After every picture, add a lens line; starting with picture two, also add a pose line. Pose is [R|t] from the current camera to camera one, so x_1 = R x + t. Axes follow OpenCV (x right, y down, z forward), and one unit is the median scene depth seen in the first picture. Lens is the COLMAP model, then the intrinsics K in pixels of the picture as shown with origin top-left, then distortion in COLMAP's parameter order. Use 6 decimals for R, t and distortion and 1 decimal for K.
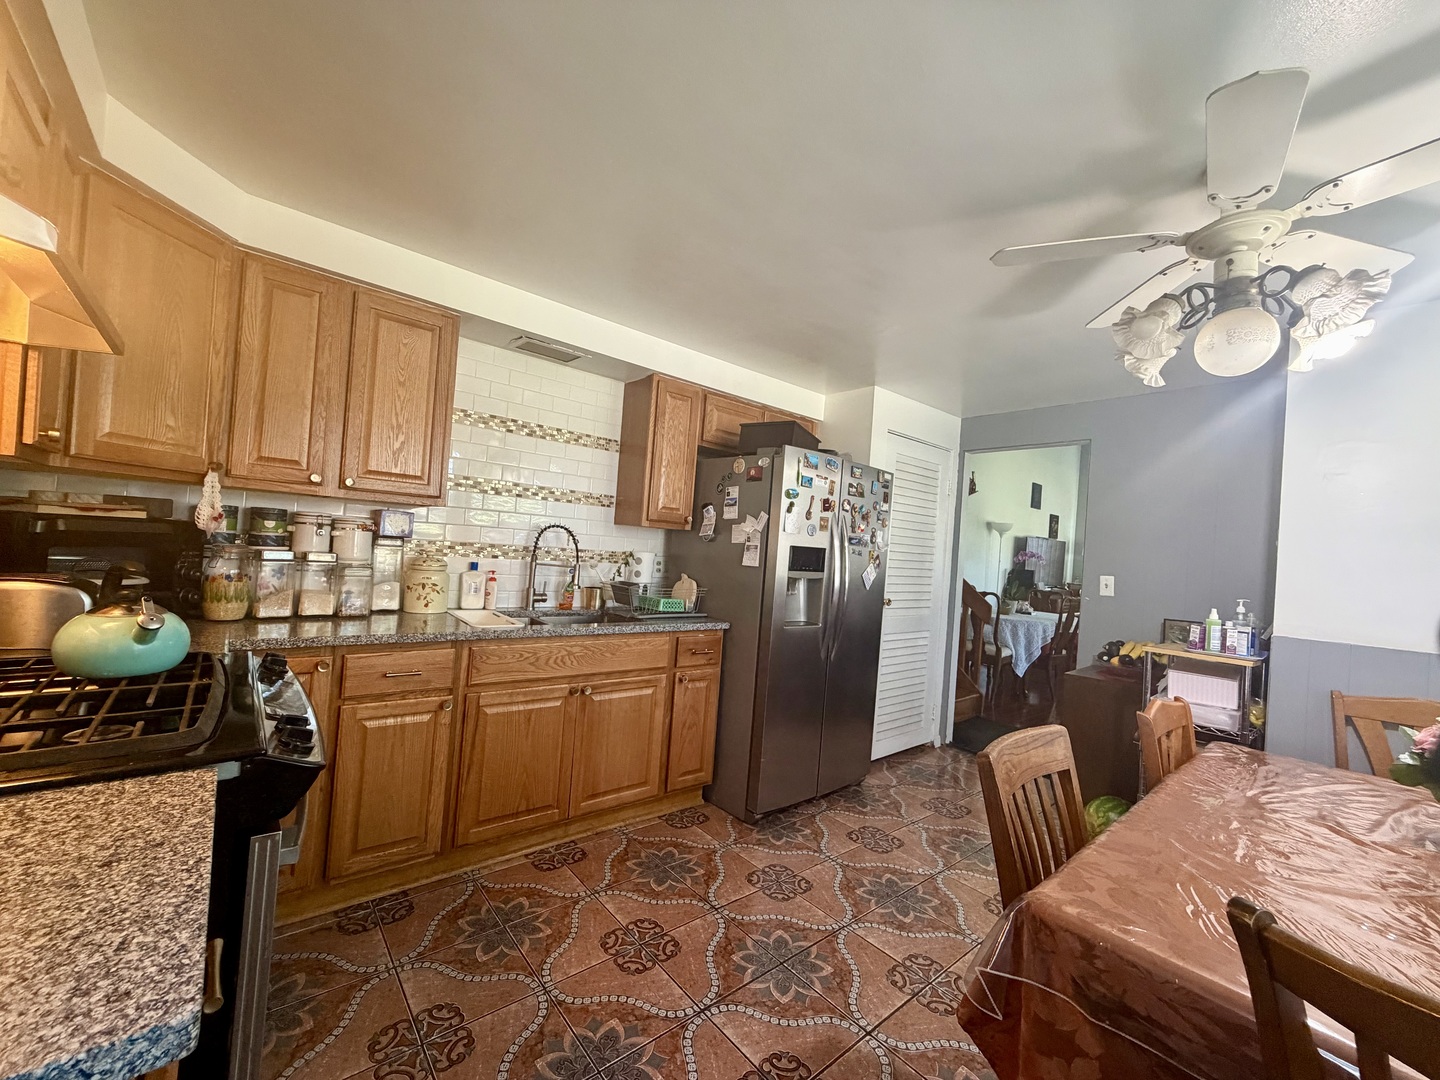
lens RADIAL K [[576.6, 0, 711.6], [0, 576.6, 542.1], [0, 0, 1]] dist [-0.000680, 0.000762]
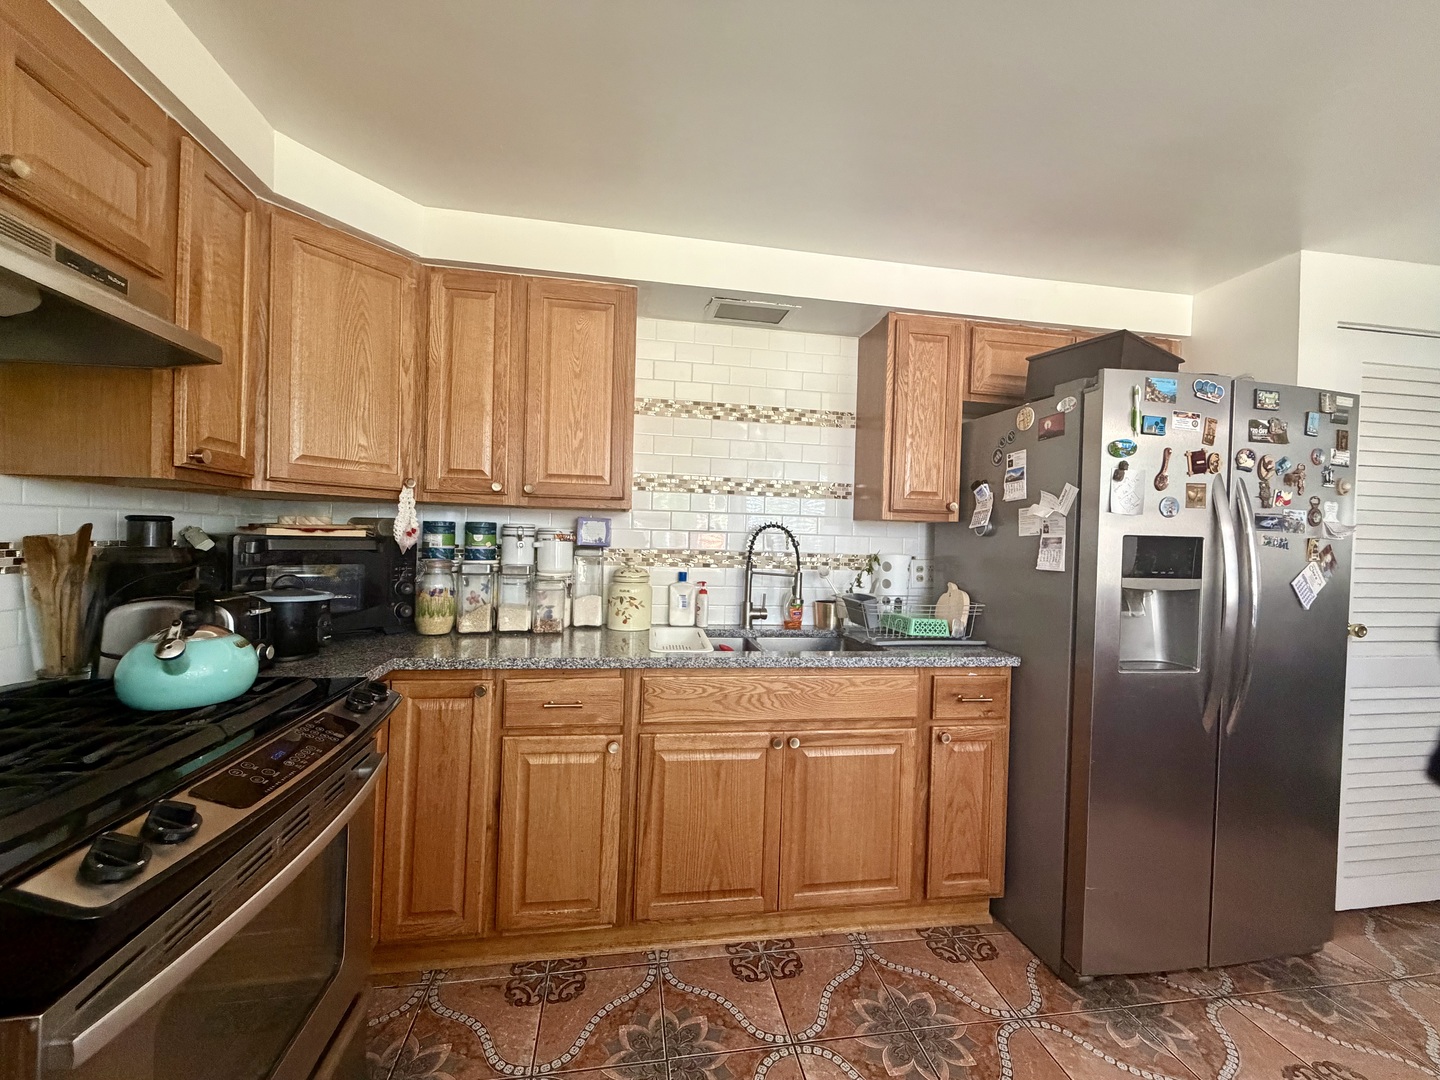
lens RADIAL K [[576.6, 0, 714.8], [0, 576.6, 540.6], [0, 0, 1]] dist [-0.000680, 0.000762]
pose [[0.863439, -0.044598, -0.502478, 0.072675], [0.037155, 0.999001, -0.024822, 0.011006], [0.503083, 0.002763, 0.864234, 0.279780]]
